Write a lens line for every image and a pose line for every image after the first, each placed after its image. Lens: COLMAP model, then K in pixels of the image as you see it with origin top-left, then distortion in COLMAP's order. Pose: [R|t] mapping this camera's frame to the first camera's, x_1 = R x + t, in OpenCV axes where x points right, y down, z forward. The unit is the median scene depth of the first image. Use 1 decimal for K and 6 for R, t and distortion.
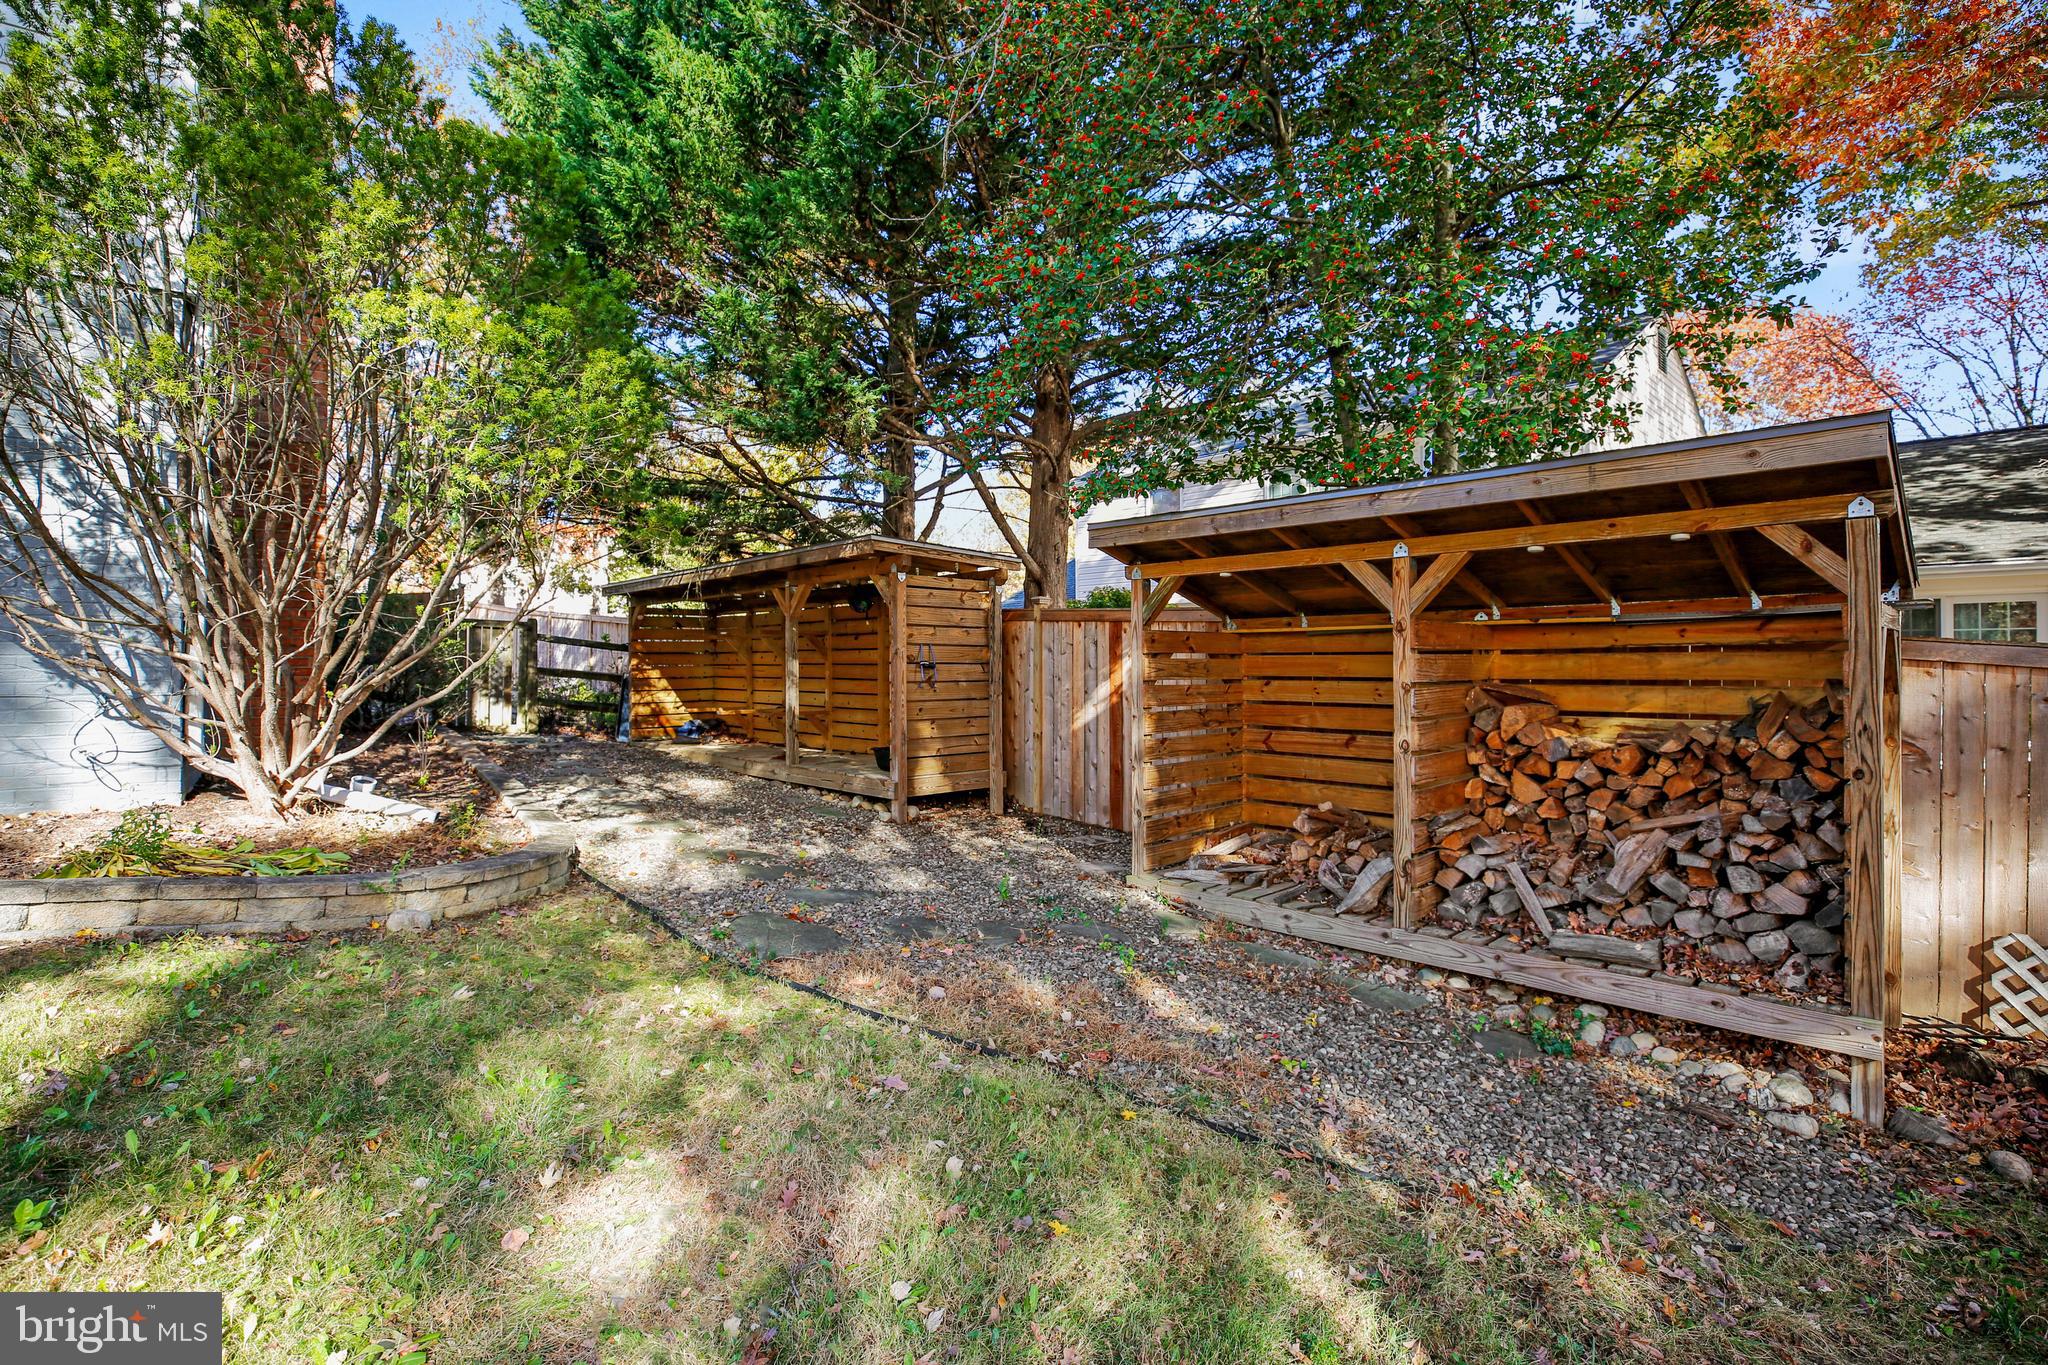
lens RADIAL K [[946.8, 0, 1022.8], [0, 946.8, 671.3], [0, 0, 1]] dist [-0.005735, -0.001010]
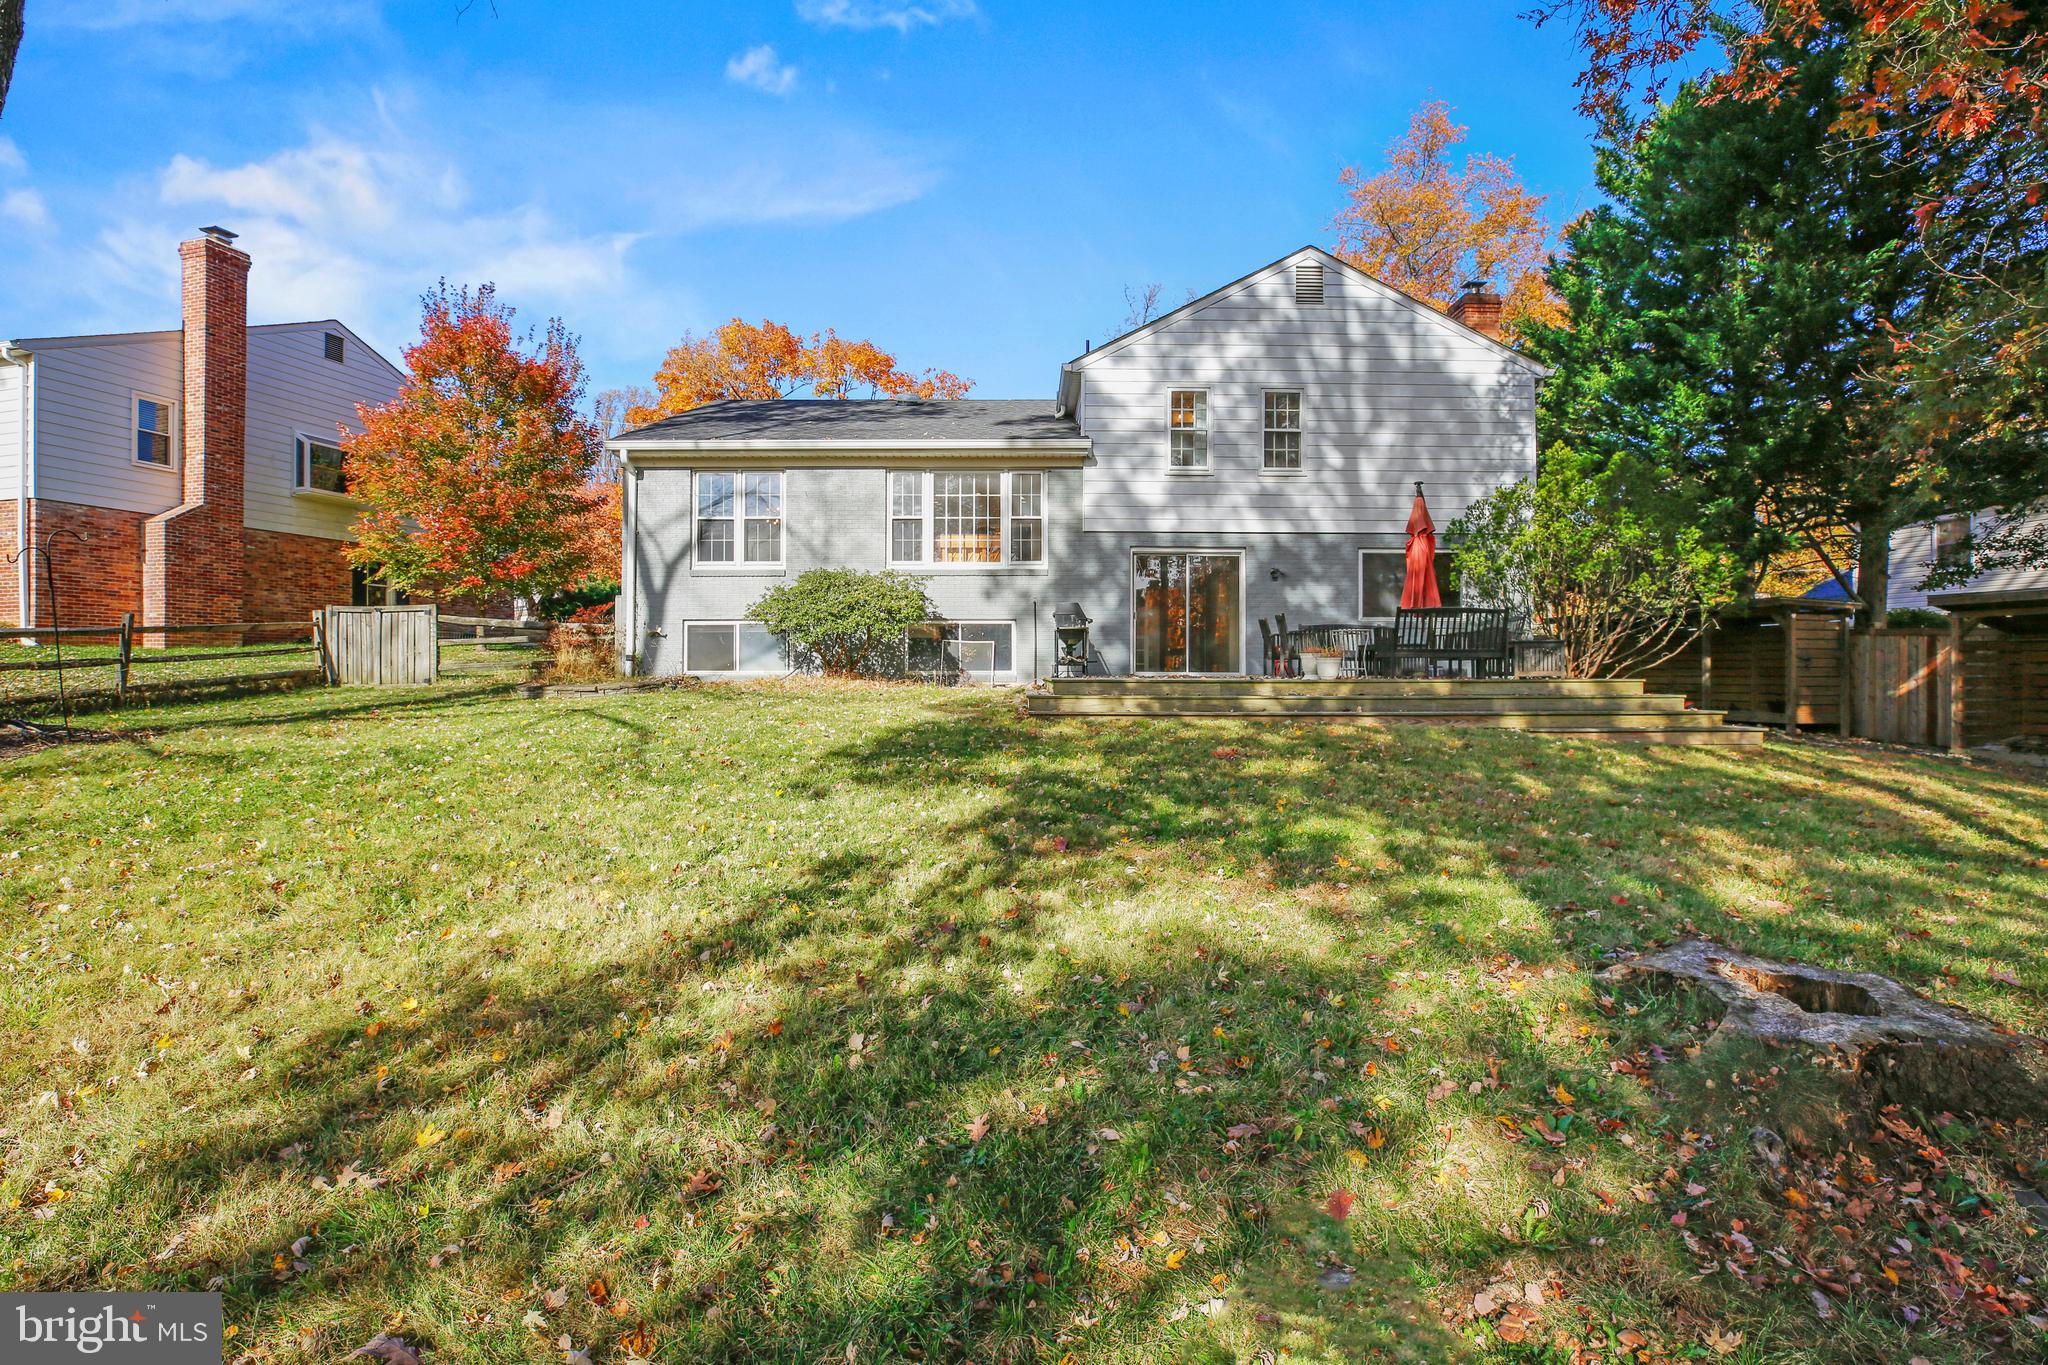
lens RADIAL K [[946.8, 0, 1022.3], [0, 946.8, 682.5], [0, 0, 1]] dist [-0.005735, -0.001010]
pose [[0.810866, 0.002039, -0.585228, -0.274332], [-0.009006, 0.999919, -0.008994, 0.075521], [0.585163, 0.012563, 0.810819, -1.581603]]
